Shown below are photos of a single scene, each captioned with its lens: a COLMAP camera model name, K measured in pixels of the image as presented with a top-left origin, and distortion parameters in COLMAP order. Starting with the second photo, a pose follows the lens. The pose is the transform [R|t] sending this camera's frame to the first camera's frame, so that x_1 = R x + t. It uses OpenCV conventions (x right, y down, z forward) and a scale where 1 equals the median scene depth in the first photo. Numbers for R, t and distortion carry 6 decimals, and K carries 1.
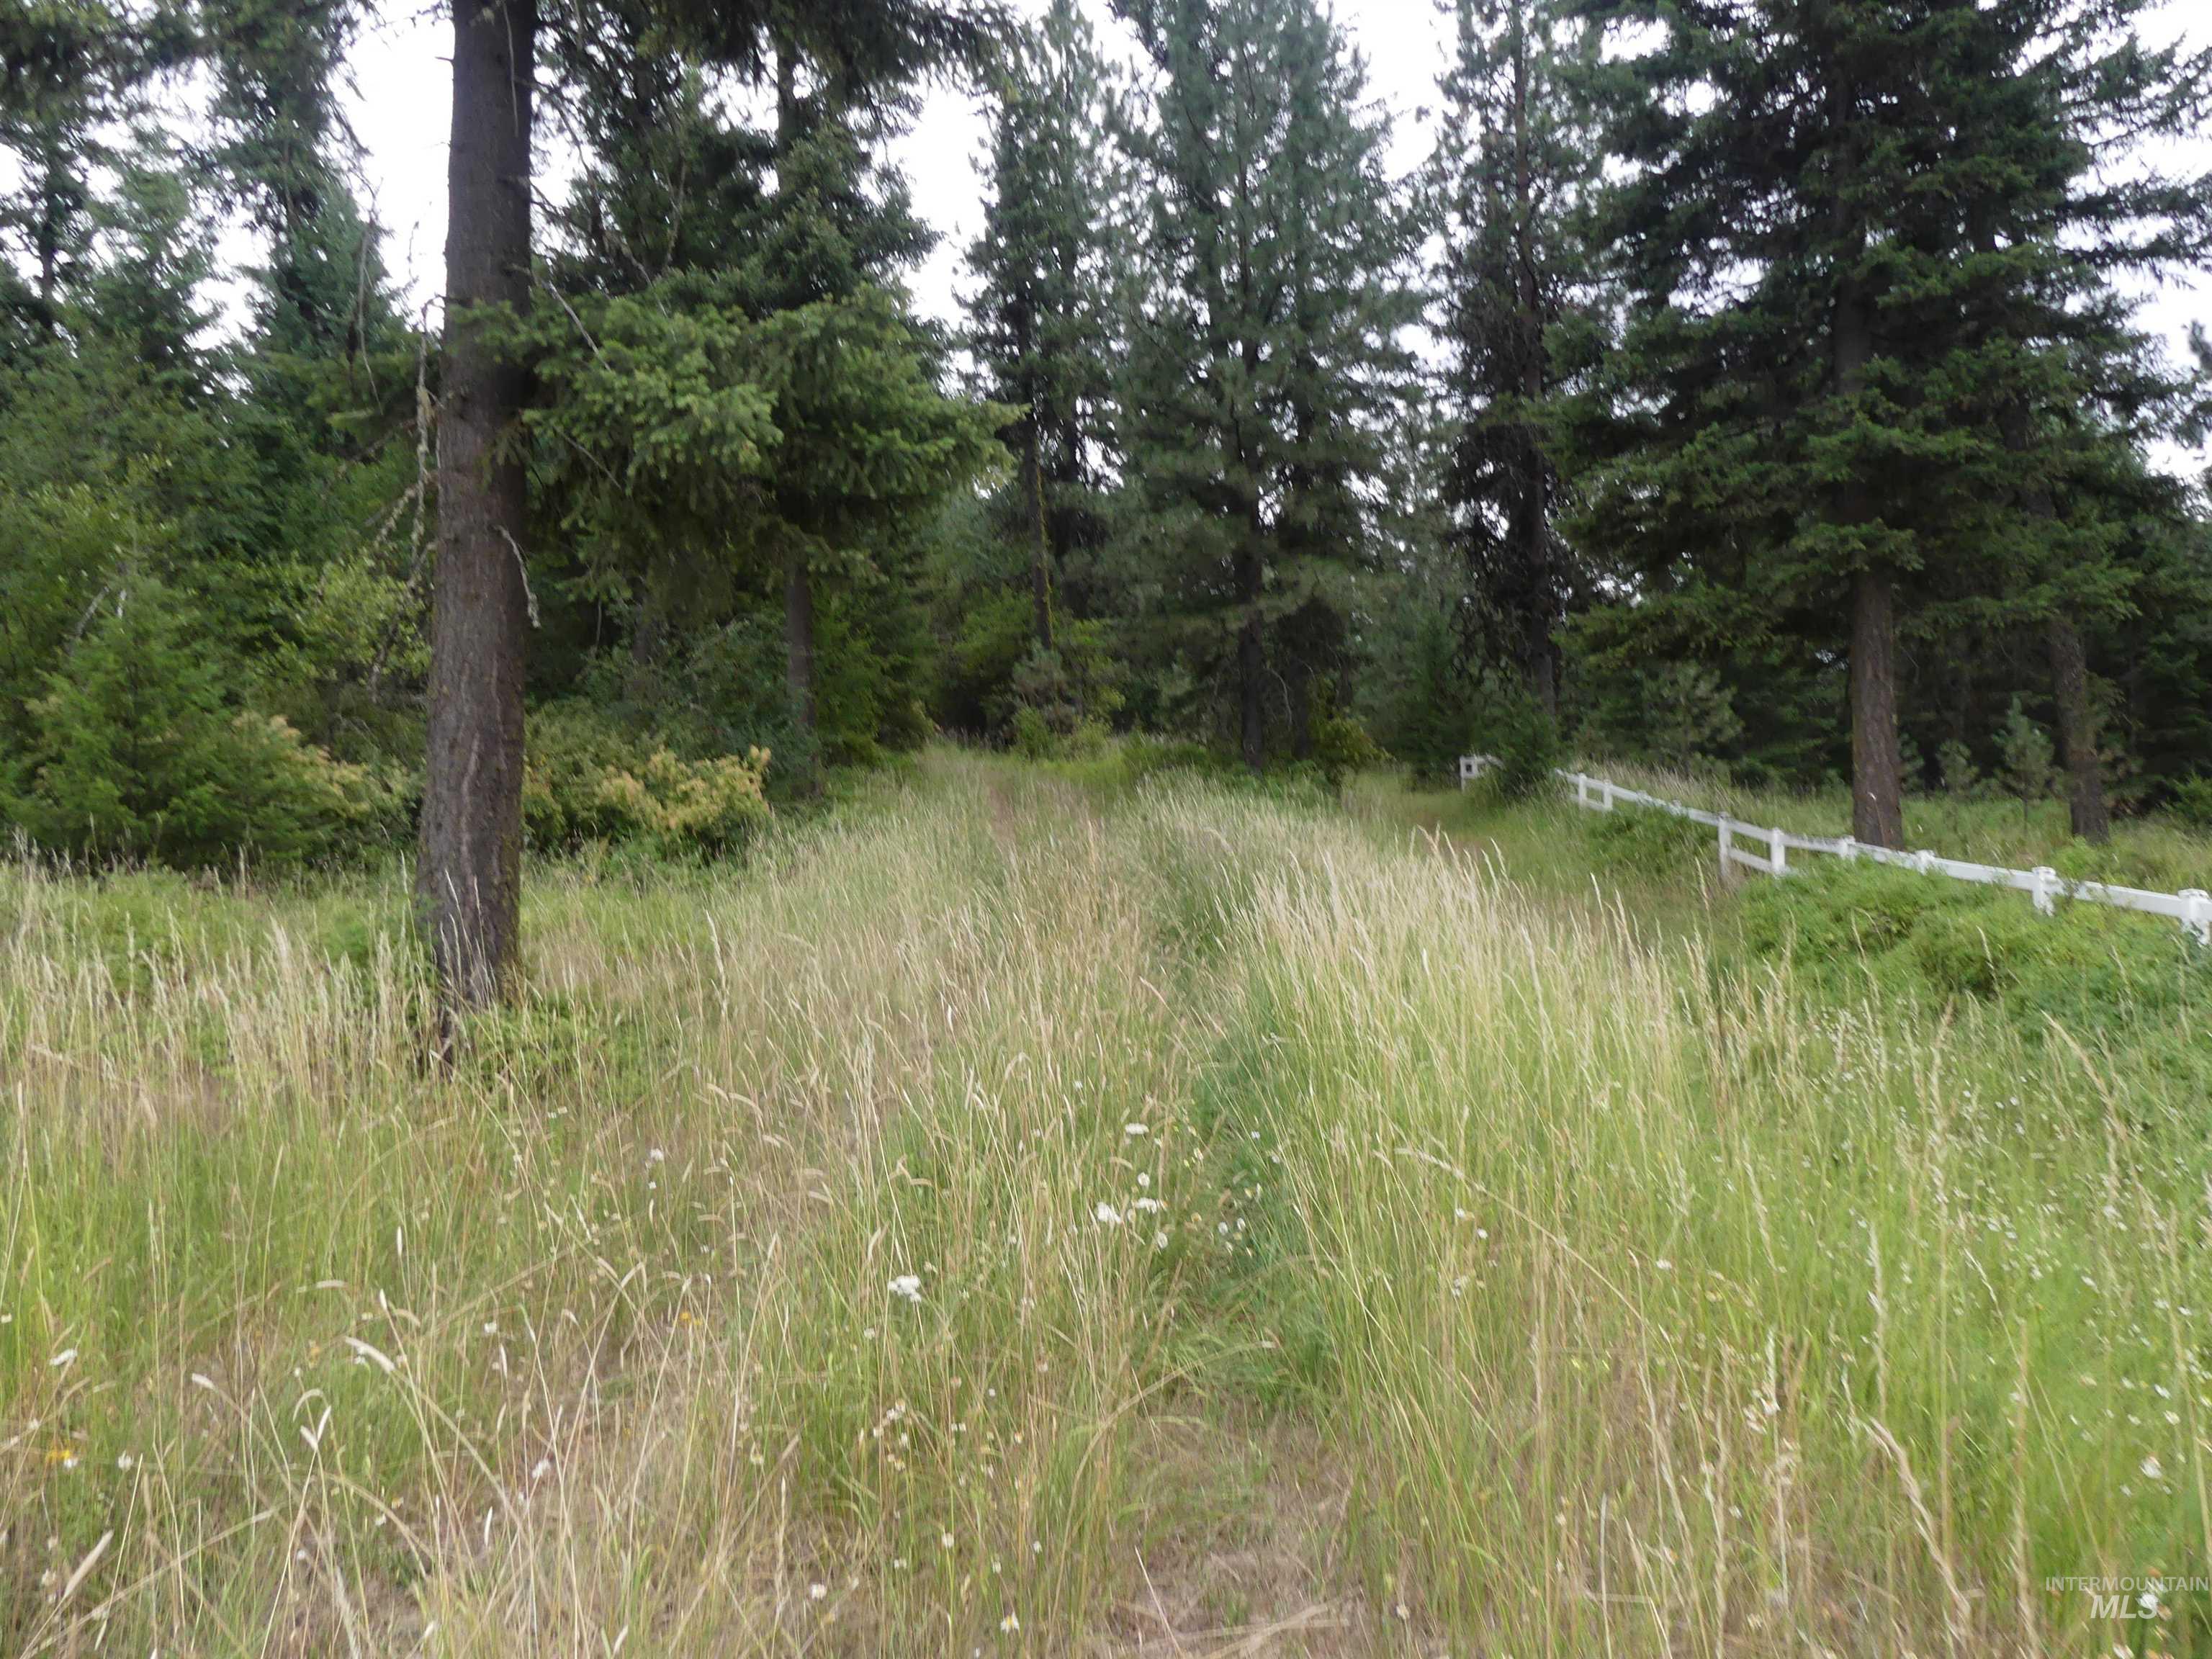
lens RADIAL K [[1674.4, 0, 1116.7], [0, 1674.4, 836.1], [0, 0, 1]] dist [-0.014616, 0.006670]
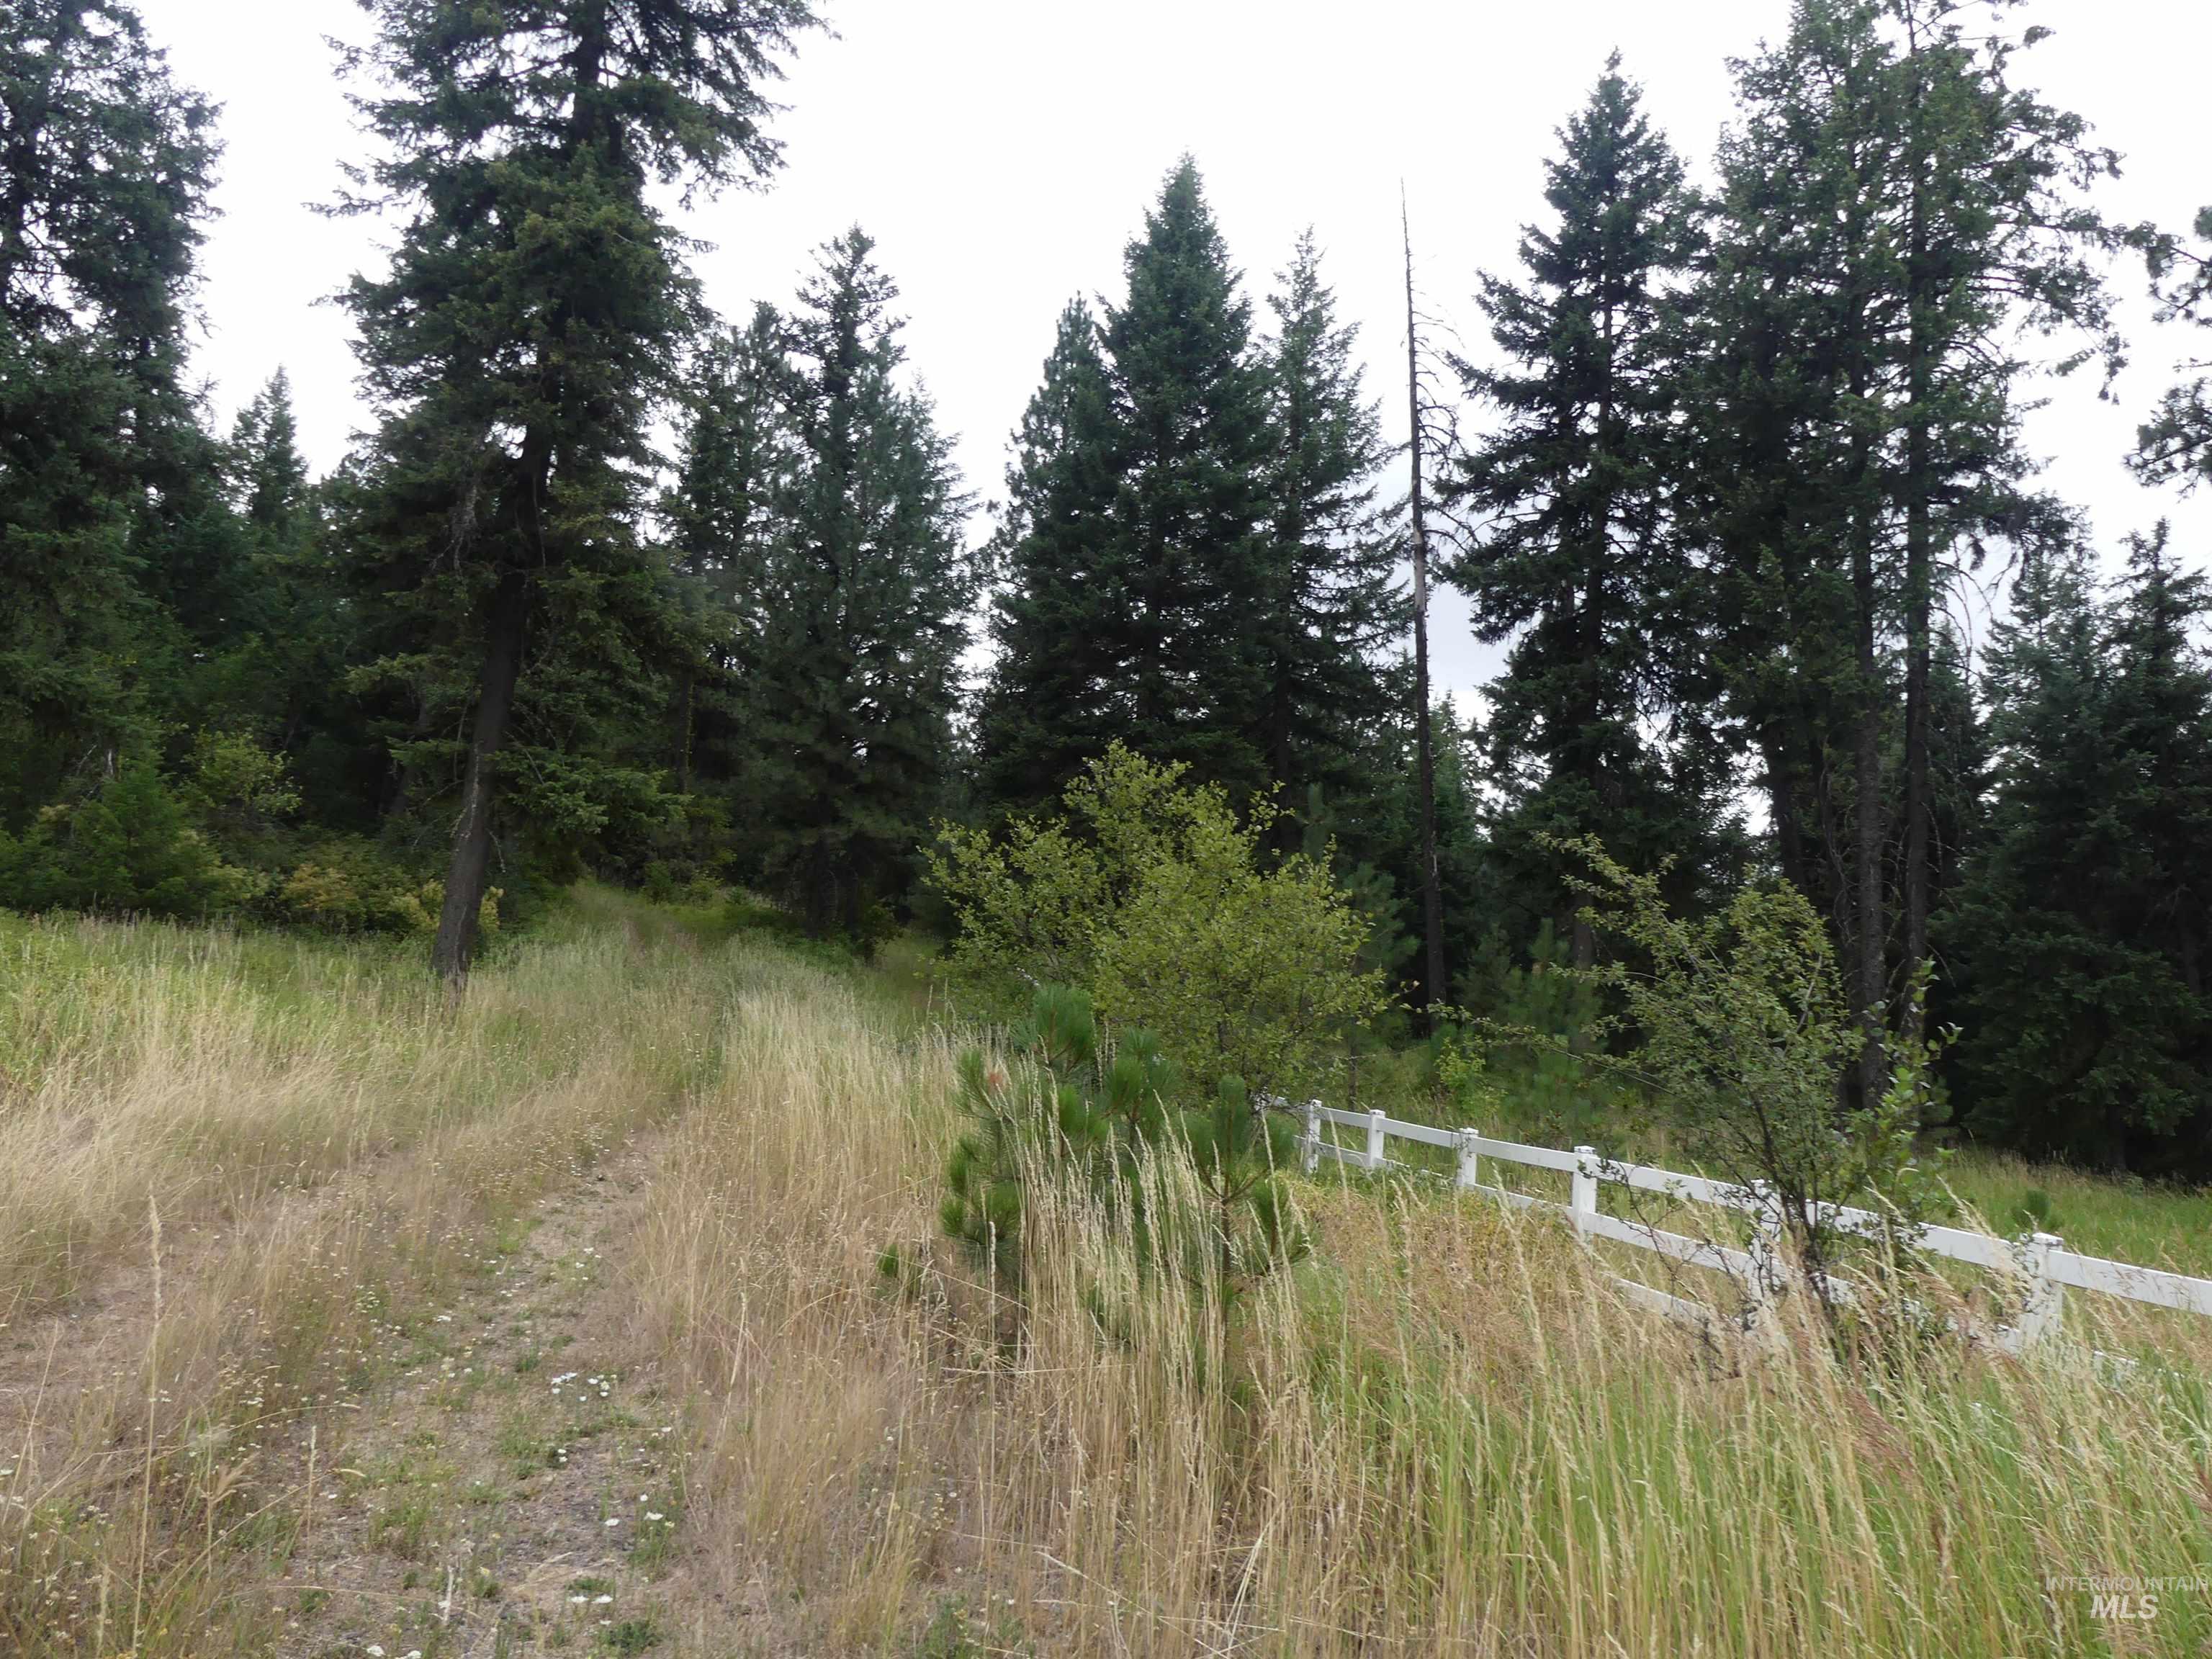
lens RADIAL K [[1674.4, 0, 1116.7], [0, 1674.4, 836.1], [0, 0, 1]] dist [-0.014616, 0.006670]
pose [[0.965461, 0.140456, 0.219449, 0.004429], [-0.120601, 0.987503, -0.101457, -0.006091], [-0.230956, 0.071486, 0.970334, -0.437207]]
